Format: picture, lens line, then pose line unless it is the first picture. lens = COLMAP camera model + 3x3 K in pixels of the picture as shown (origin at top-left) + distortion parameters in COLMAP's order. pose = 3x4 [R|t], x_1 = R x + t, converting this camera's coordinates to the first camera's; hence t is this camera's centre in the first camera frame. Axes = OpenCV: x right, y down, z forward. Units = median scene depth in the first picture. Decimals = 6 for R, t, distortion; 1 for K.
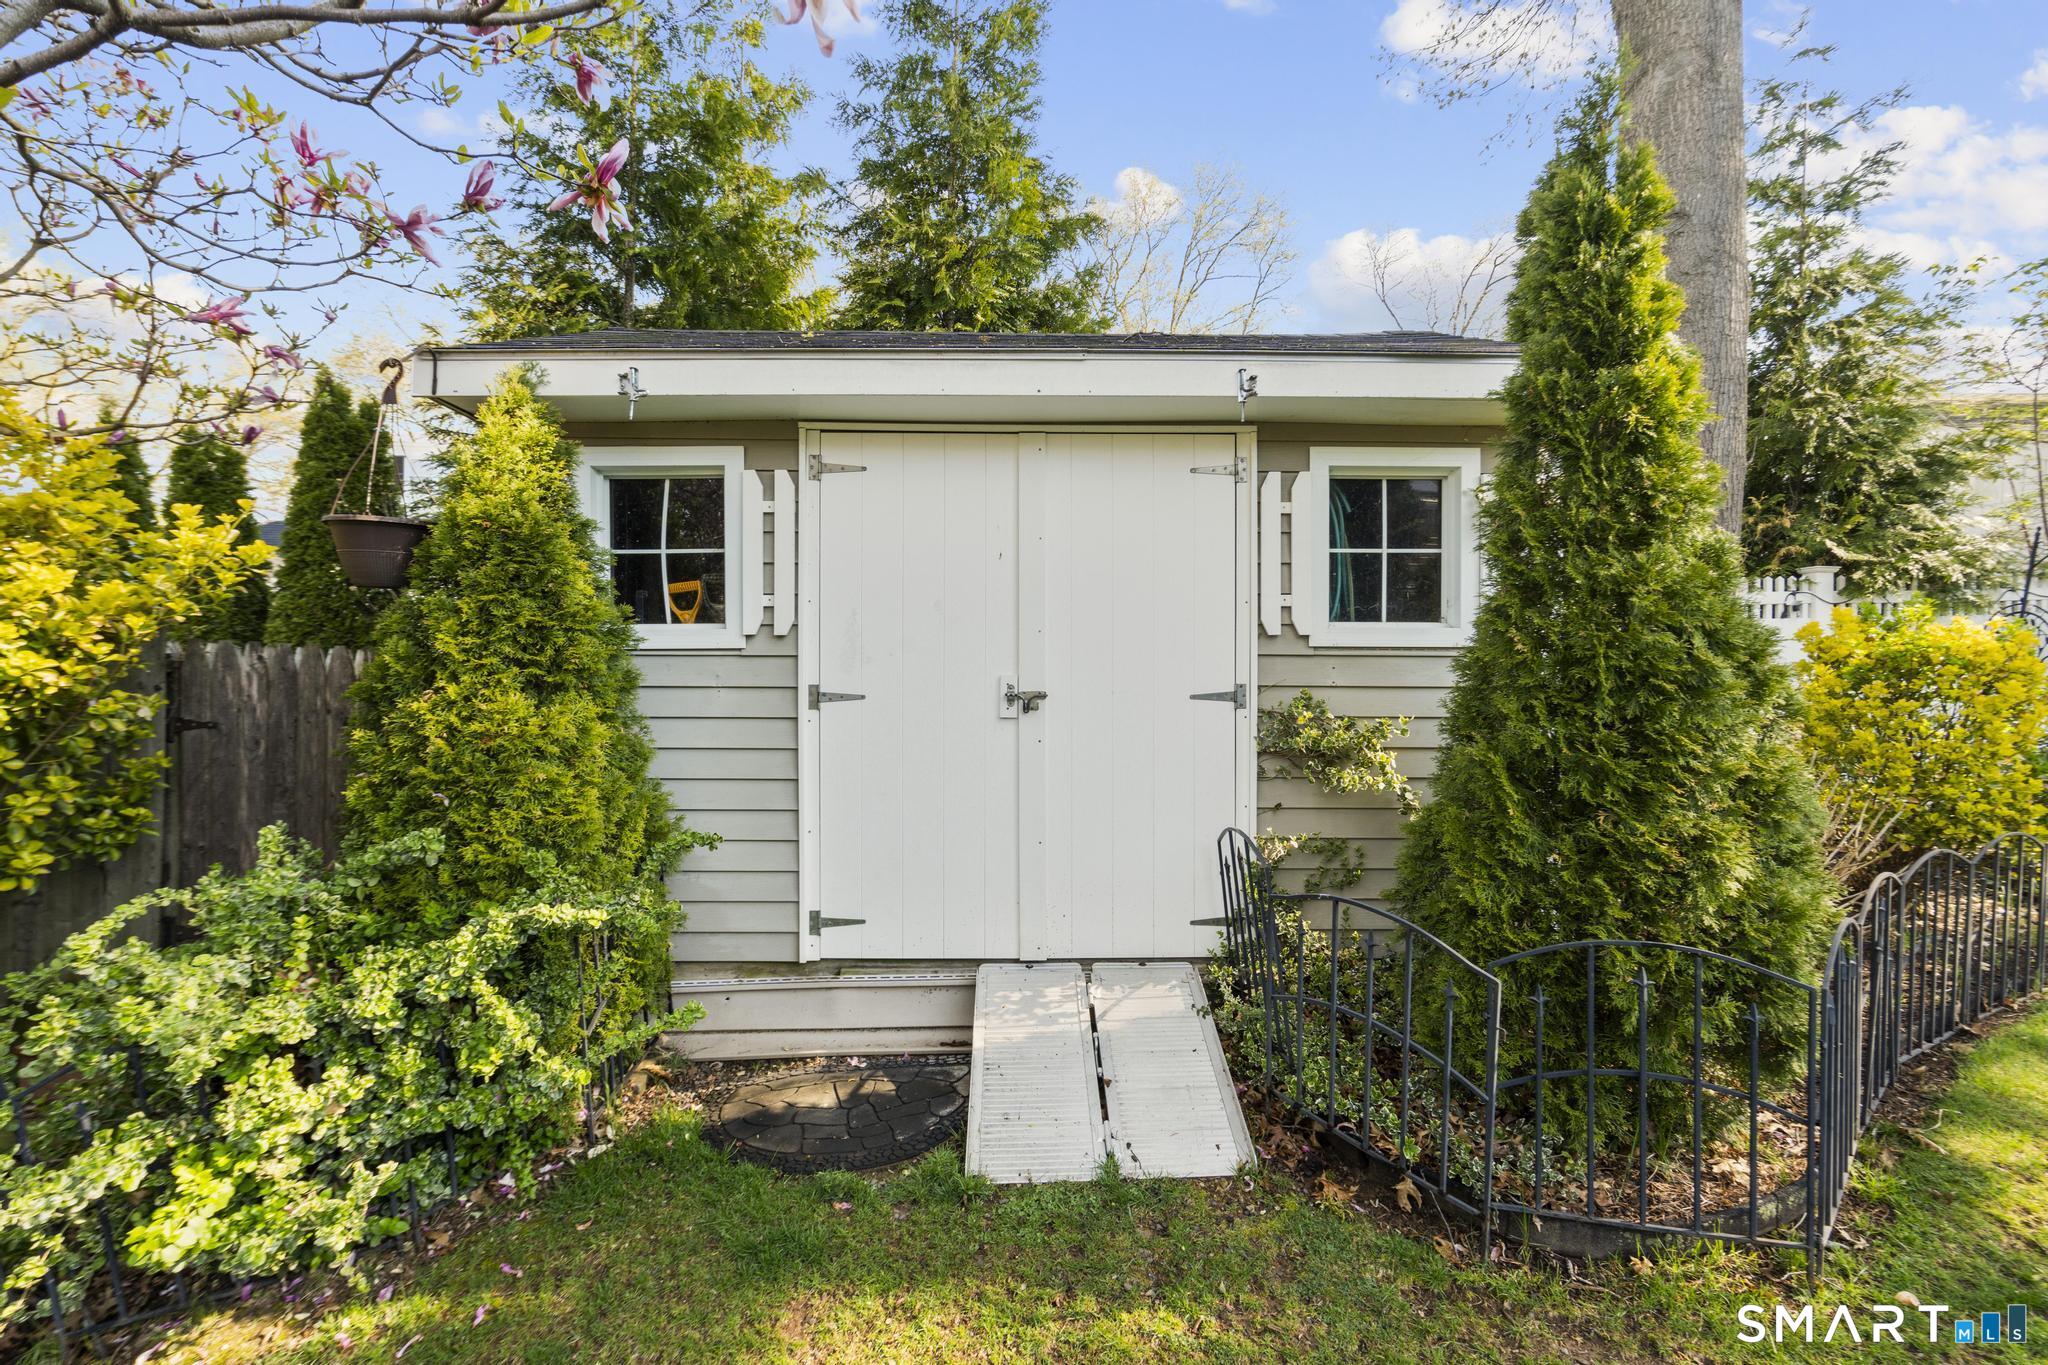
lens RADIAL K [[959.0, 0, 1023.9], [0, 959.0, 681.2], [0, 0, 1]] dist [-0.005553, 0.005232]
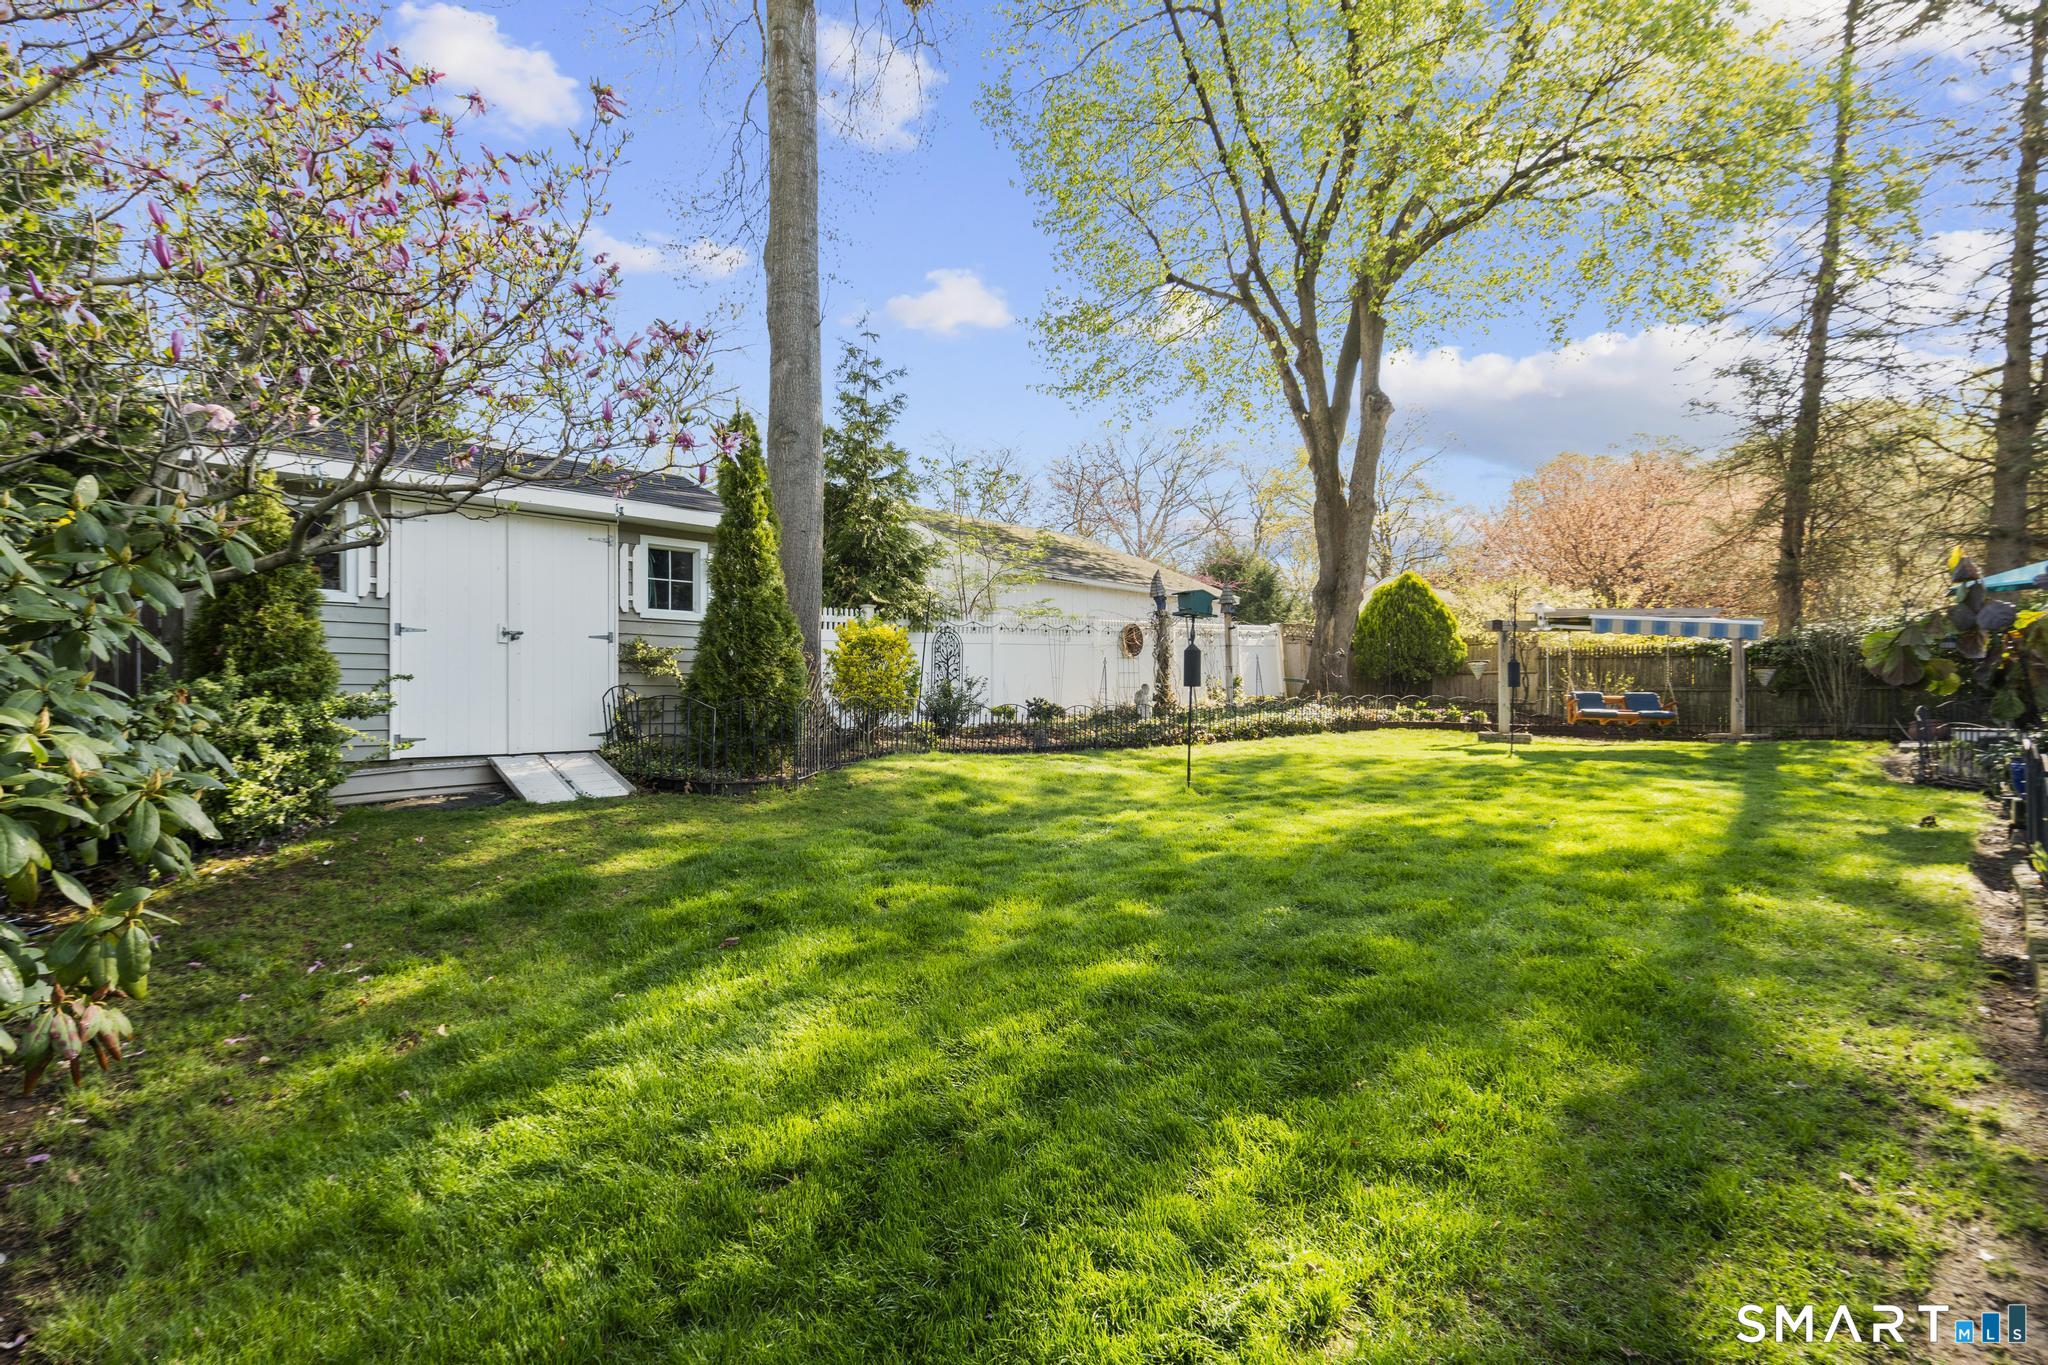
lens RADIAL K [[959.0, 0, 1023.3], [0, 959.0, 688.0], [0, 0, 1]] dist [-0.005553, 0.005232]
pose [[0.719987, 0.002538, 0.693983, -0.676310], [0.011955, 0.999800, -0.016059, 0.190020], [-0.693885, 0.019858, 0.719812, -1.387896]]
